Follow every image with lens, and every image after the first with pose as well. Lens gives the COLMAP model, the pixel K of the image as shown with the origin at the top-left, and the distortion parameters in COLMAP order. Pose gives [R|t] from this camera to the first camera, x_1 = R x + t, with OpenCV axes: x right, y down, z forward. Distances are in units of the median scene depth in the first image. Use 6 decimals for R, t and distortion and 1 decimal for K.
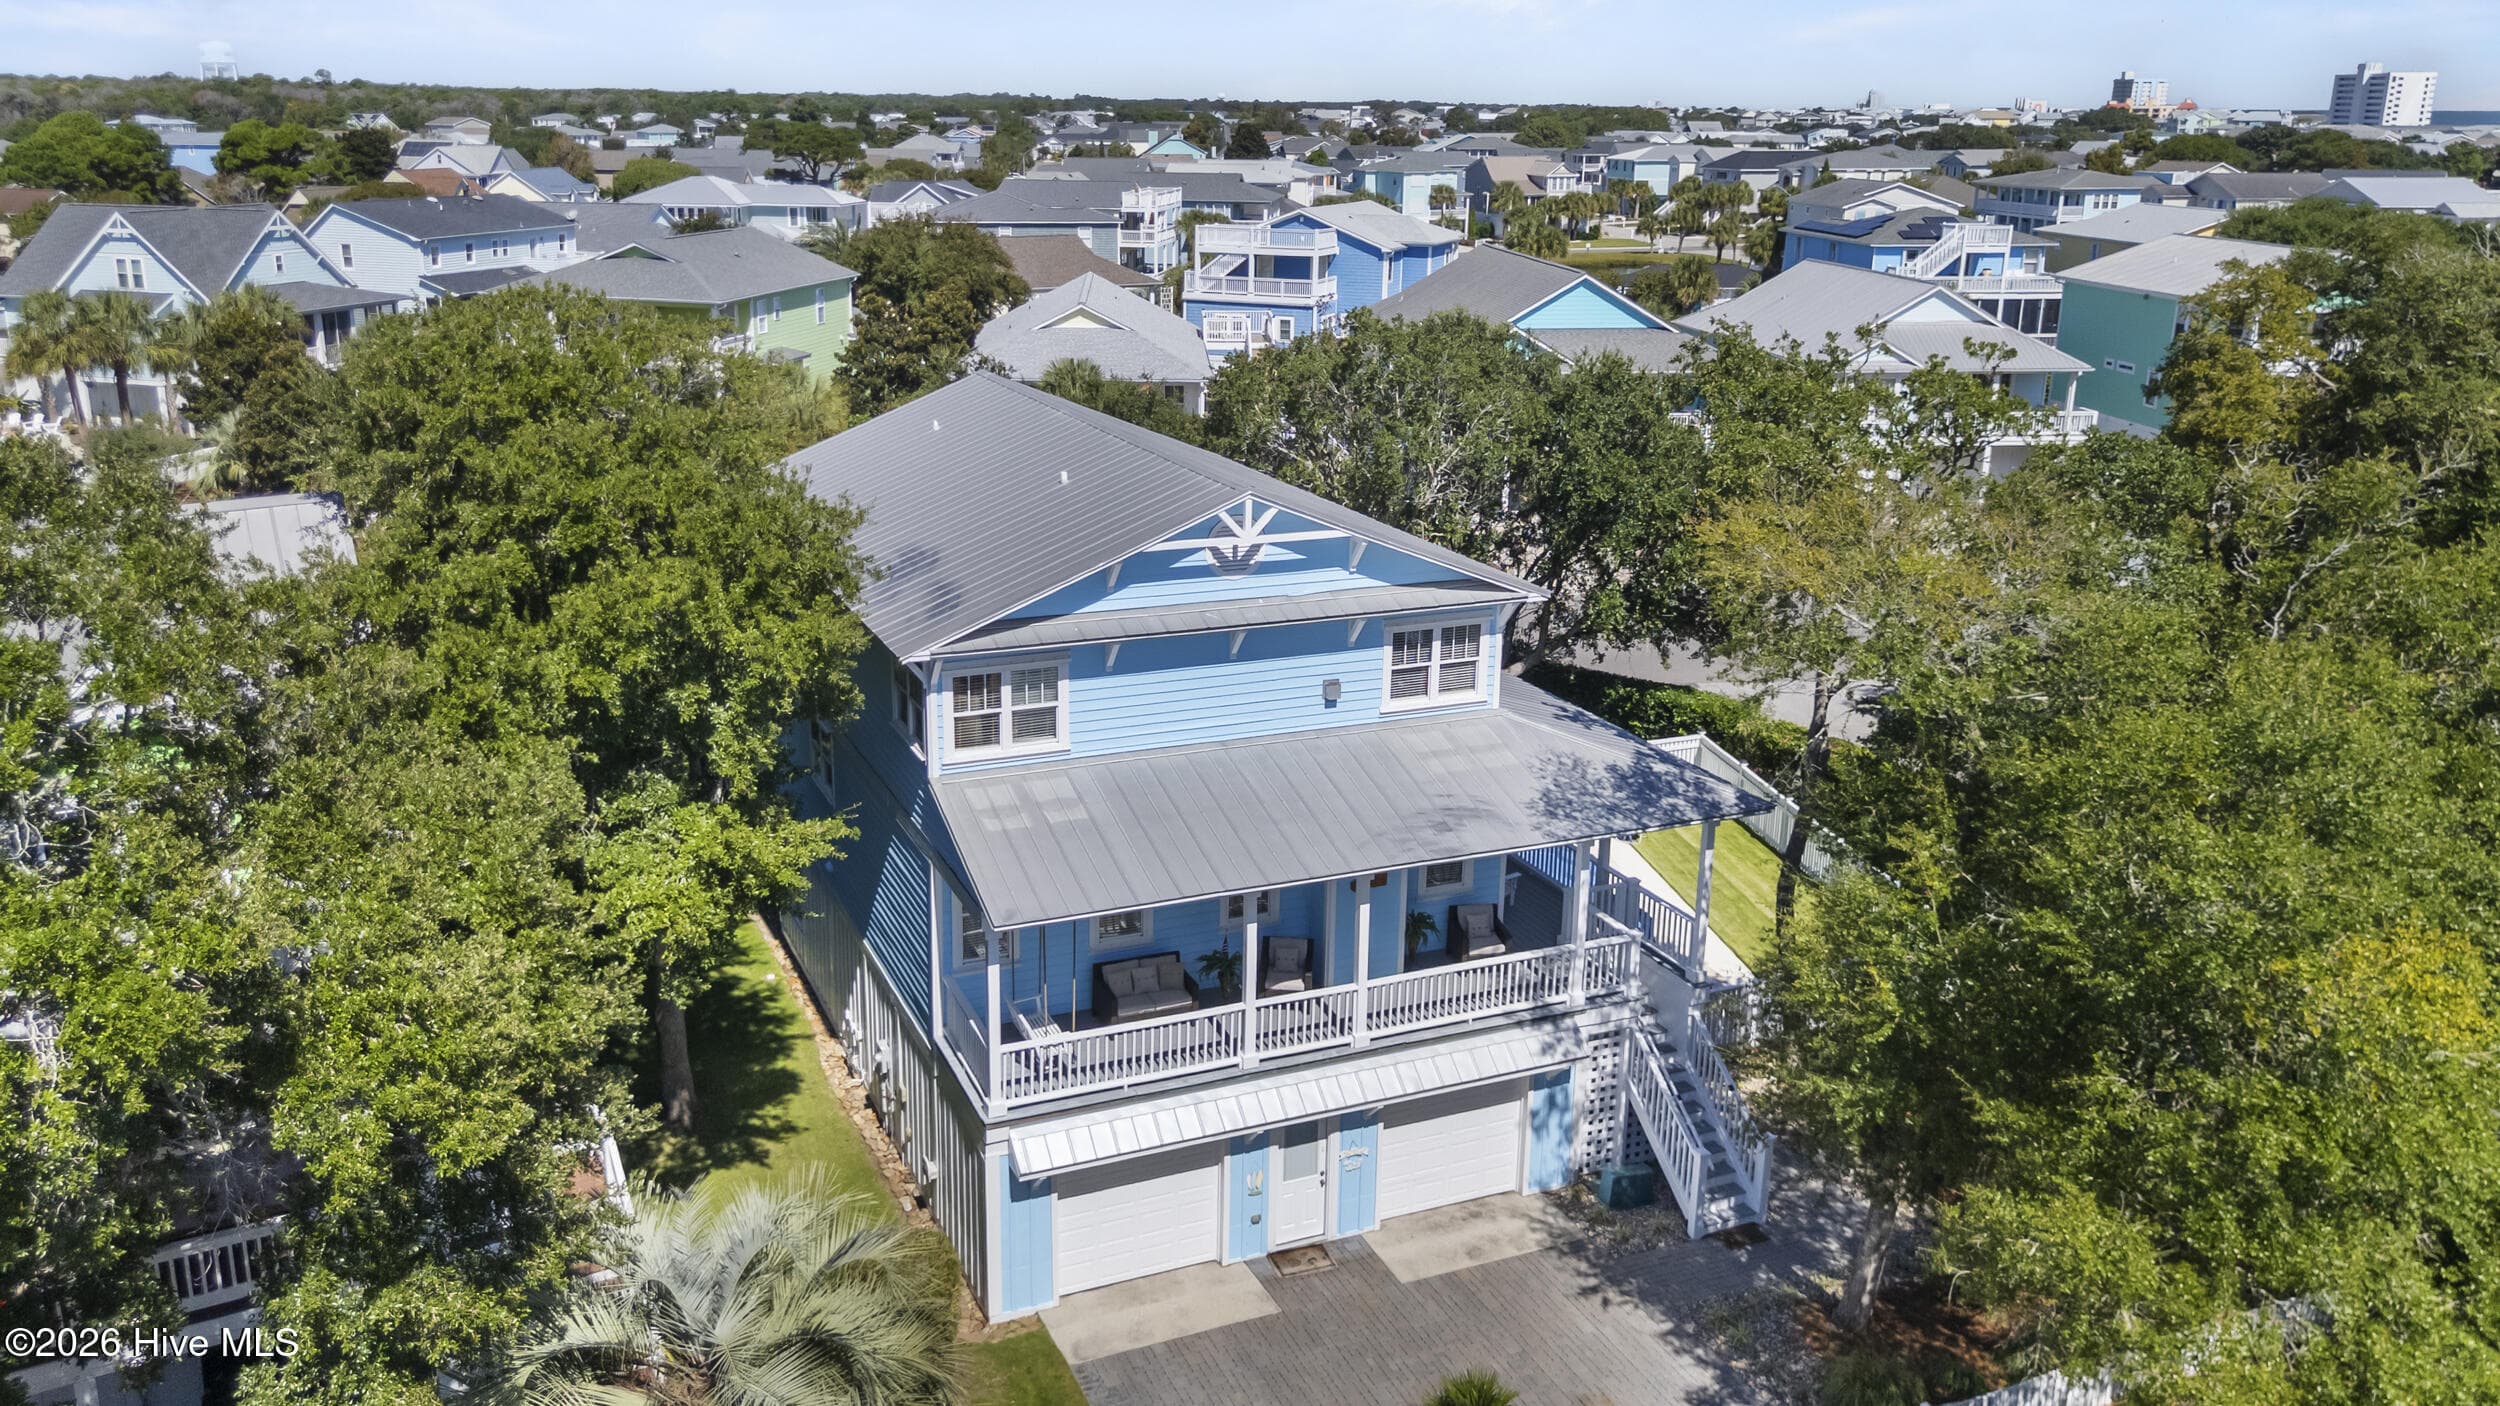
lens RADIAL K [[1898.7, 0, 1167.3], [0, 1898.7, 671.9], [0, 0, 1]] dist [0.083160, -0.140491]
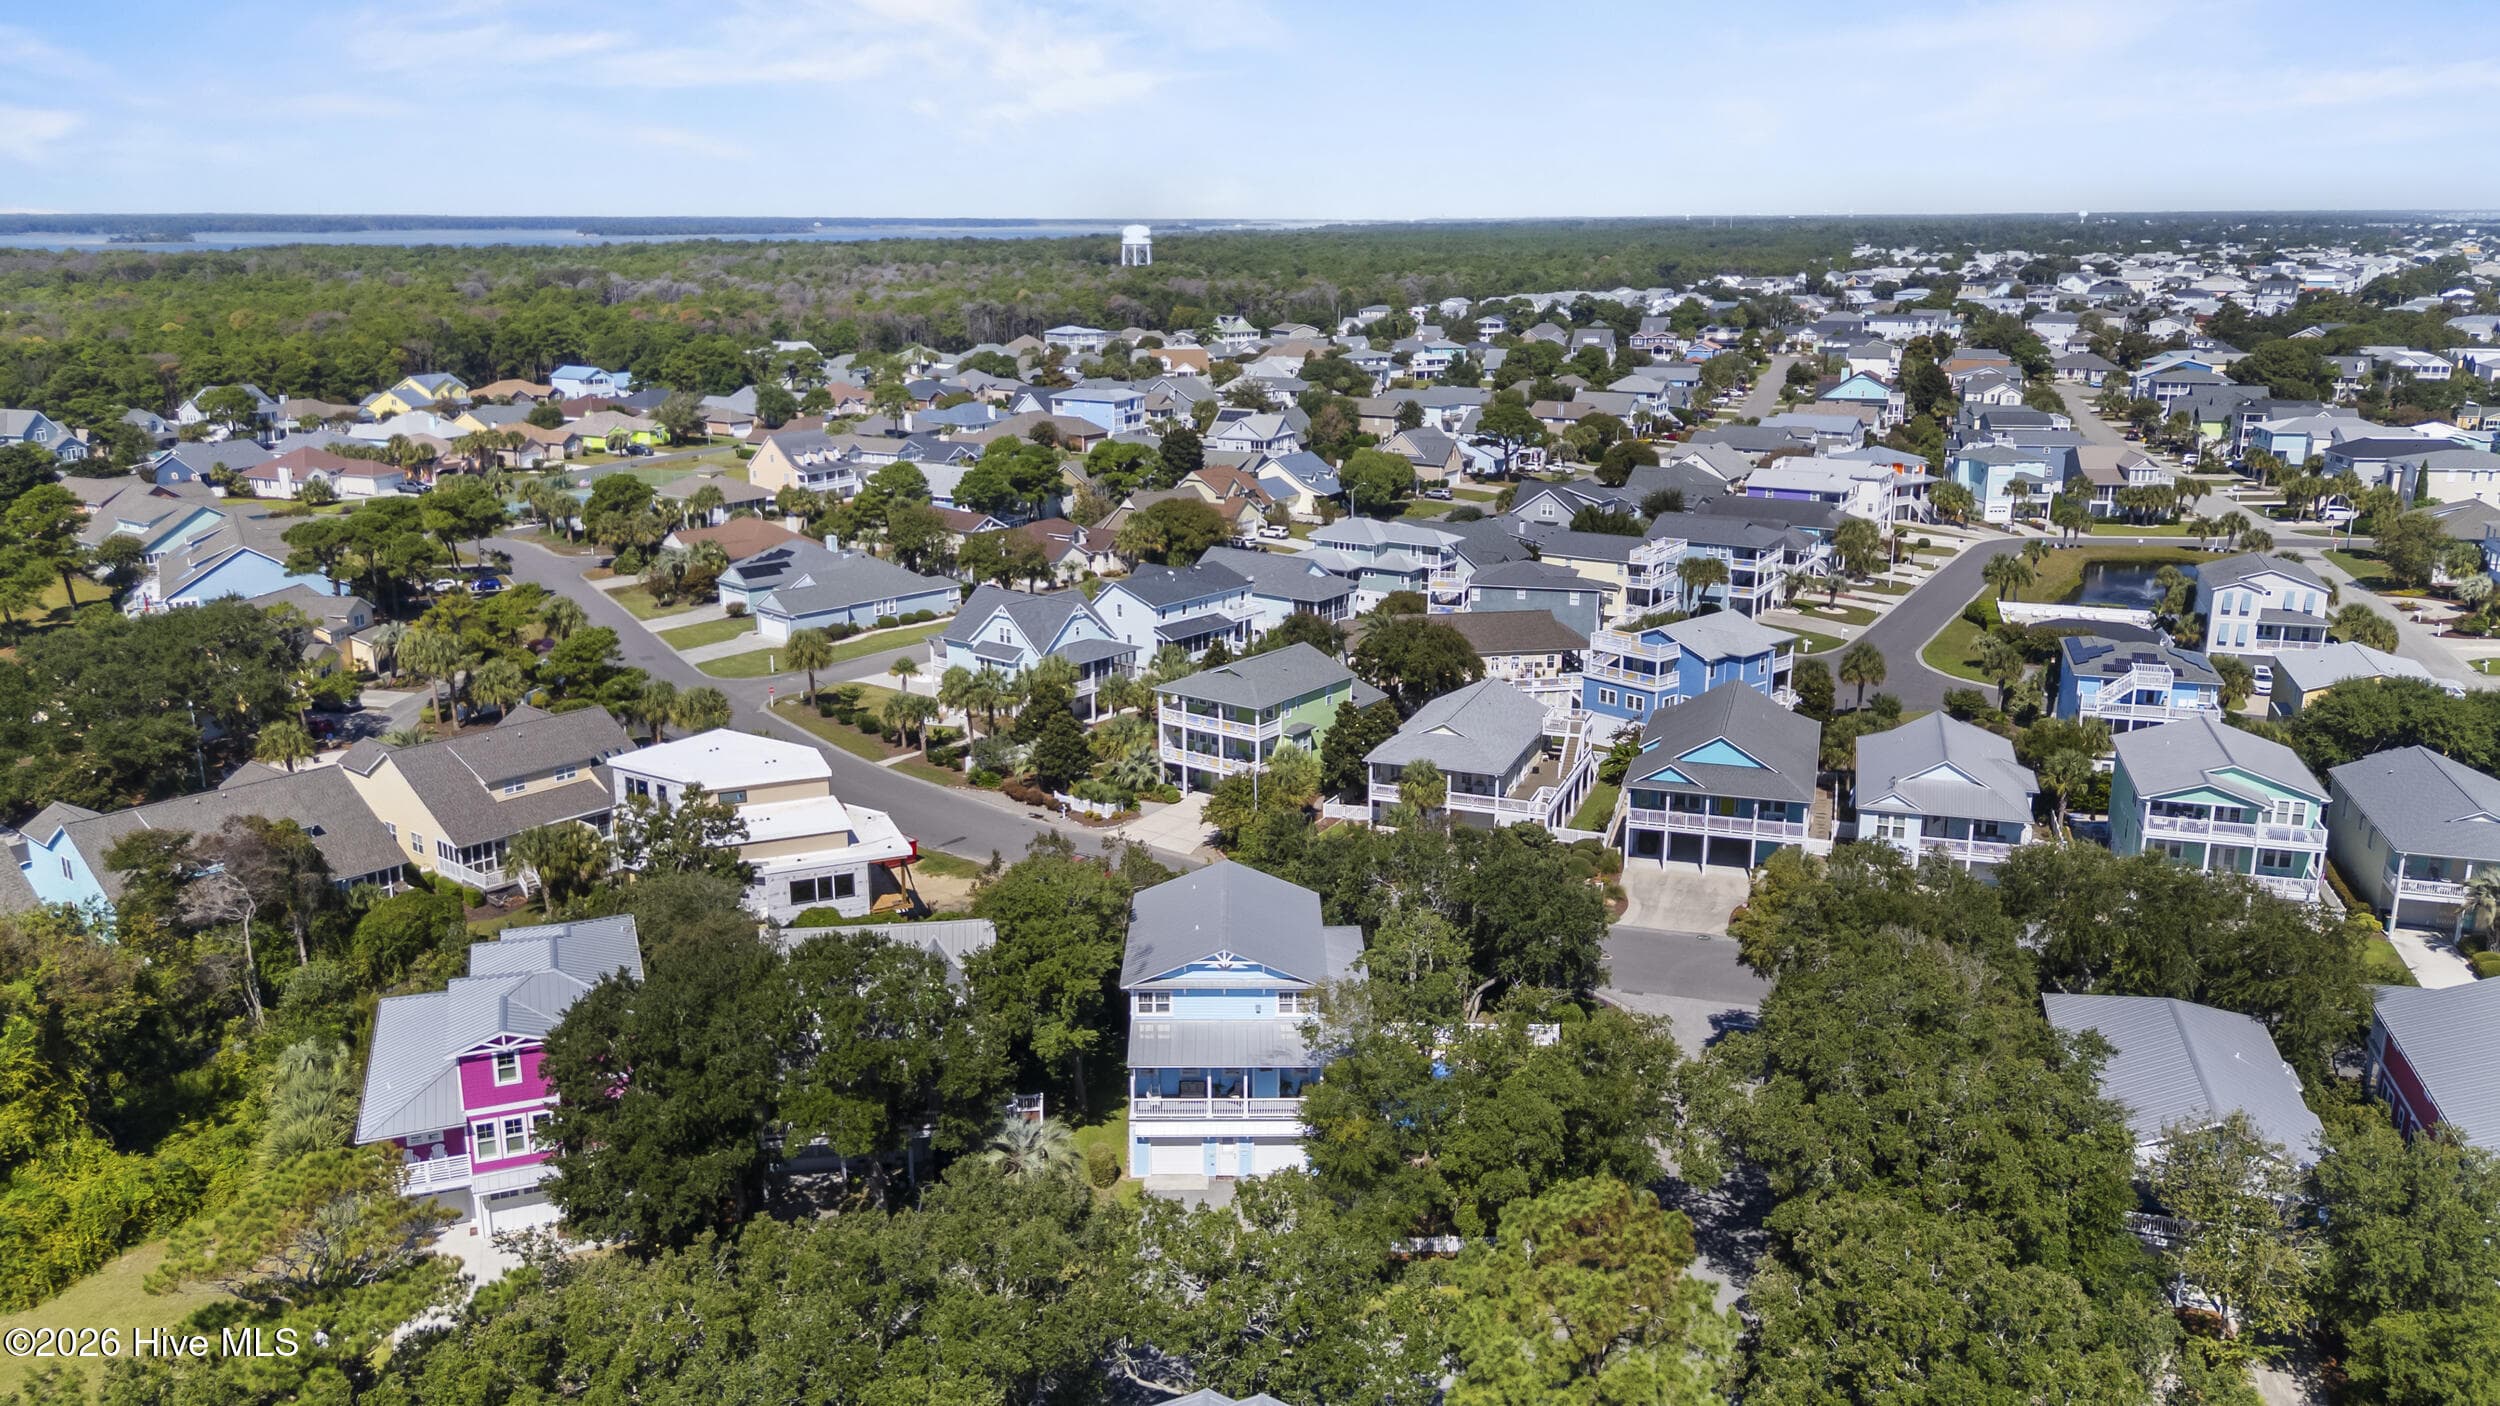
lens RADIAL K [[1828.9, 0, 1258.7], [0, 1828.9, 699.2], [0, 0, 1]] dist [0.086077, -0.098267]
pose [[0.926630, 0.087642, -0.365617, 1.174509], [-0.099981, 0.994878, -0.014914, -0.464669], [0.362437, 0.050375, 0.930646, -1.929019]]
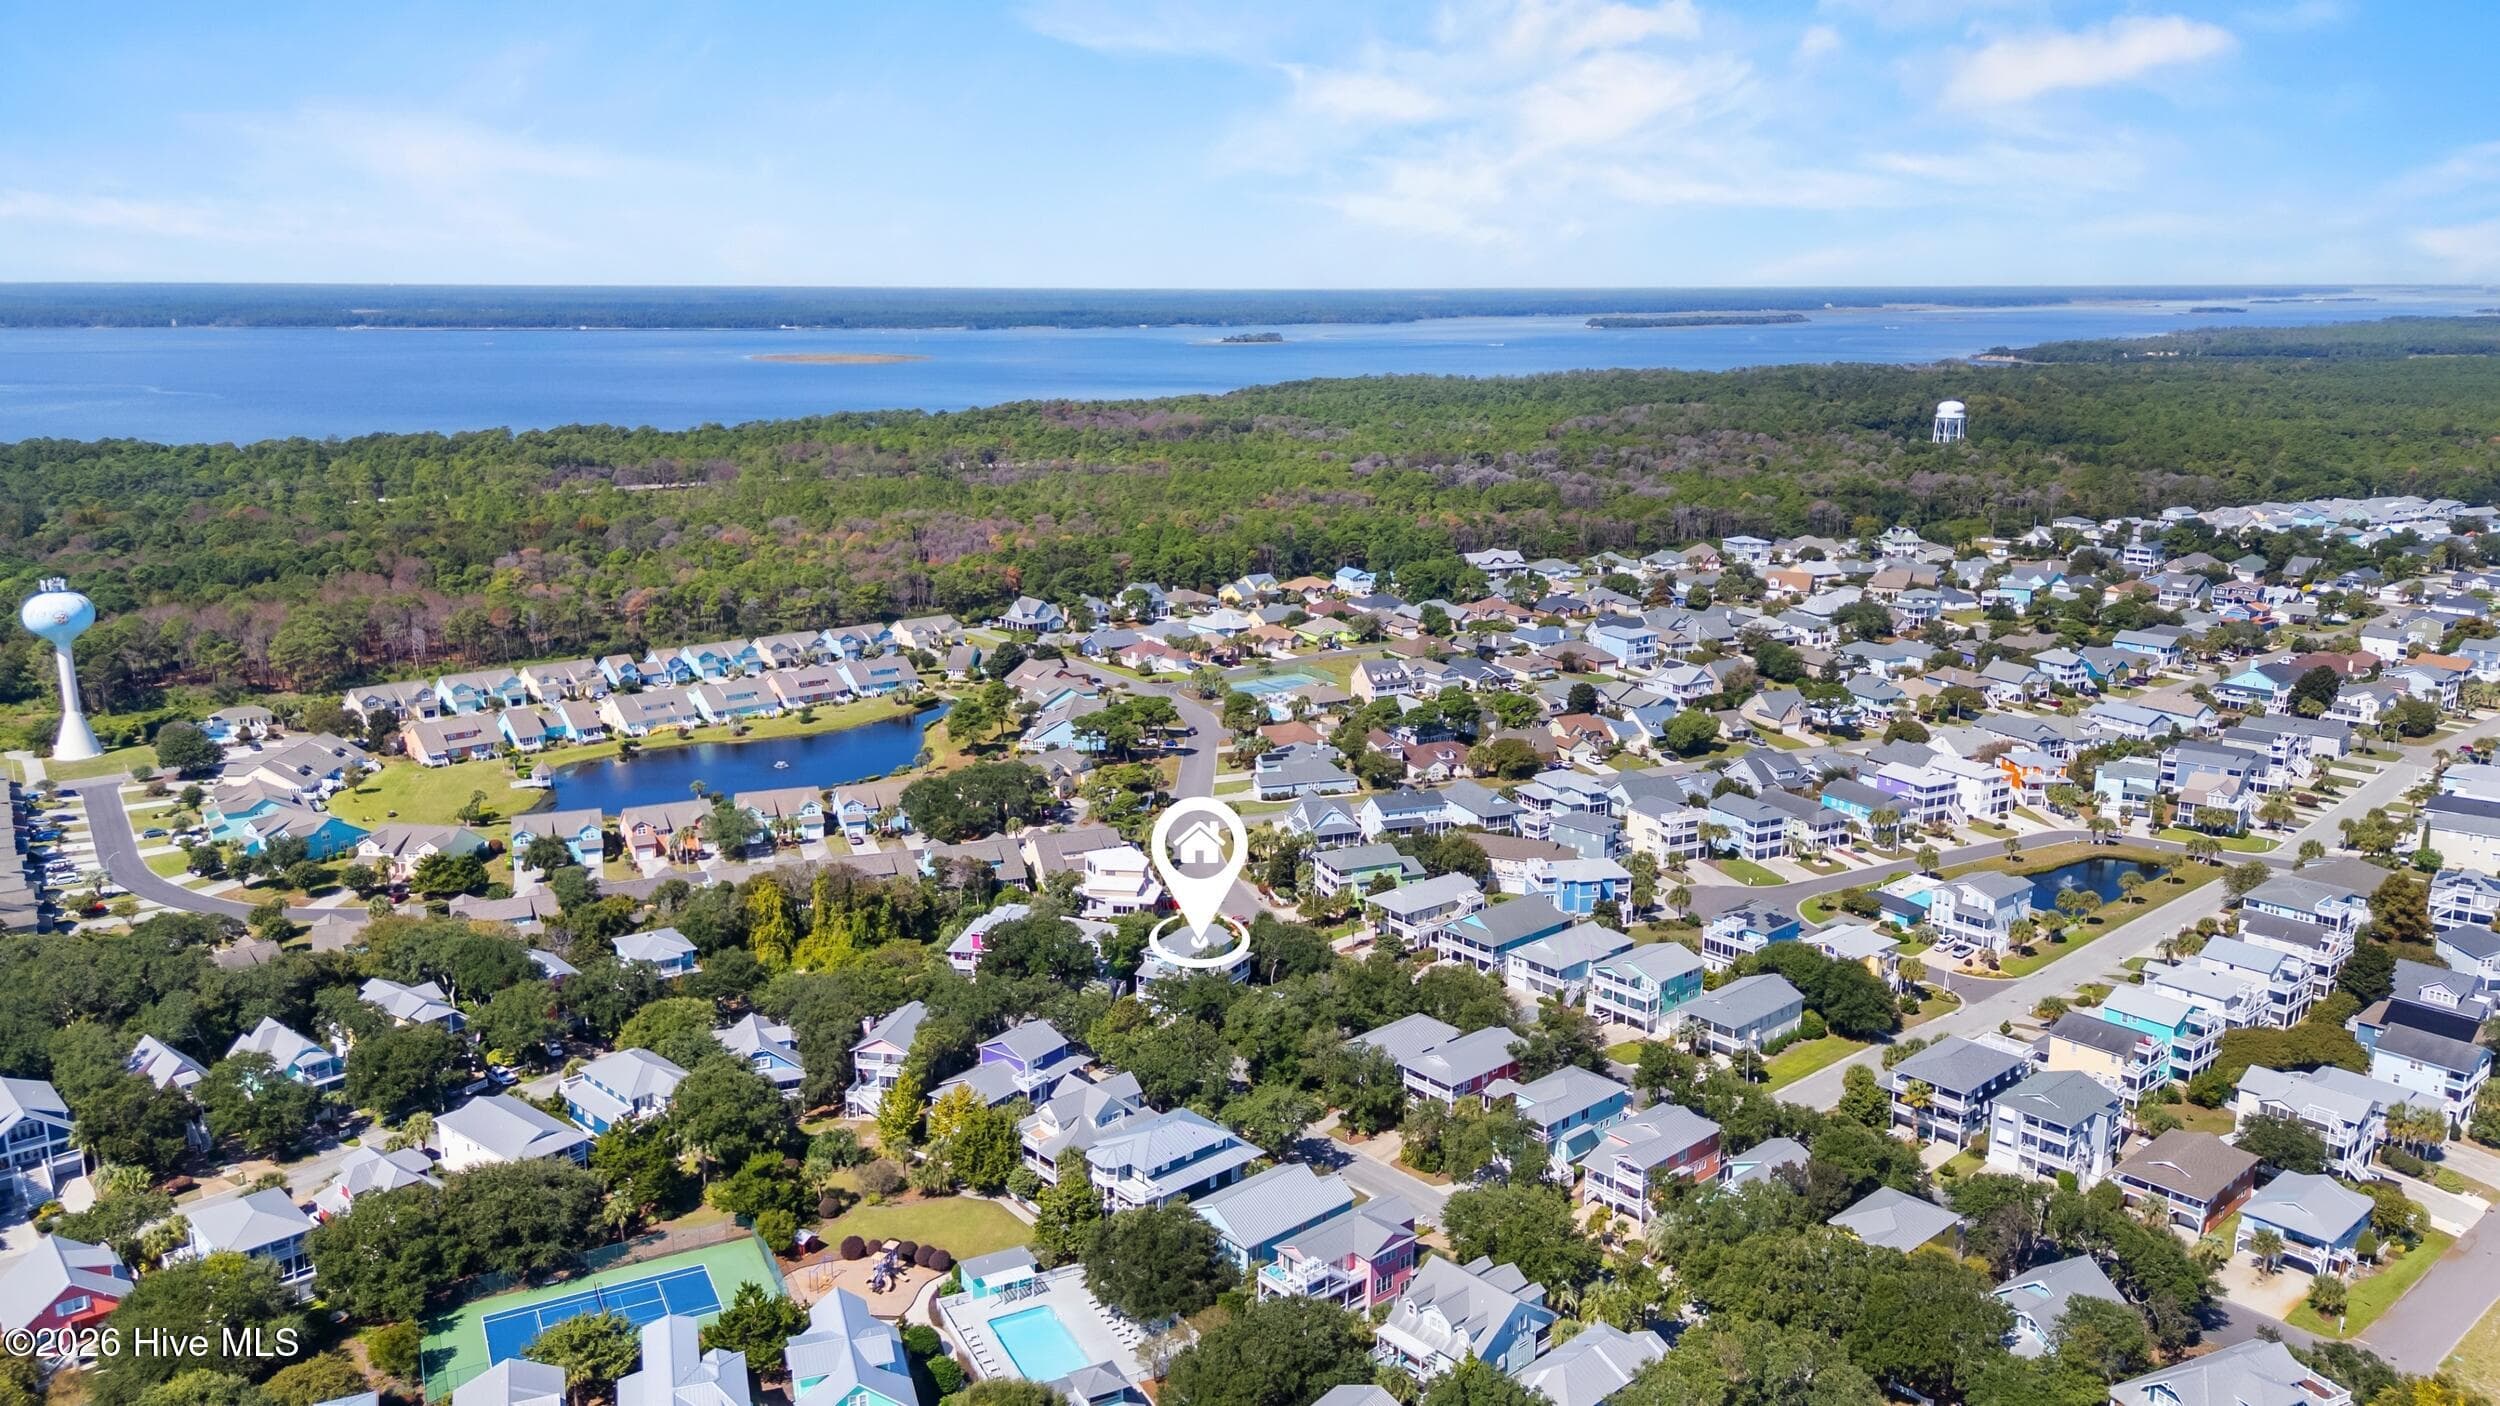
lens RADIAL K [[1815.7, 0, 1290.0], [0, 1815.7, 660.8], [0, 0, 1]] dist [0.146318, -0.232304]
pose [[0.618898, 0.154761, -0.770074, 8.011013], [-0.224524, 0.974347, 0.015367, -1.937472], [0.752698, 0.163389, 0.637769, -5.278955]]
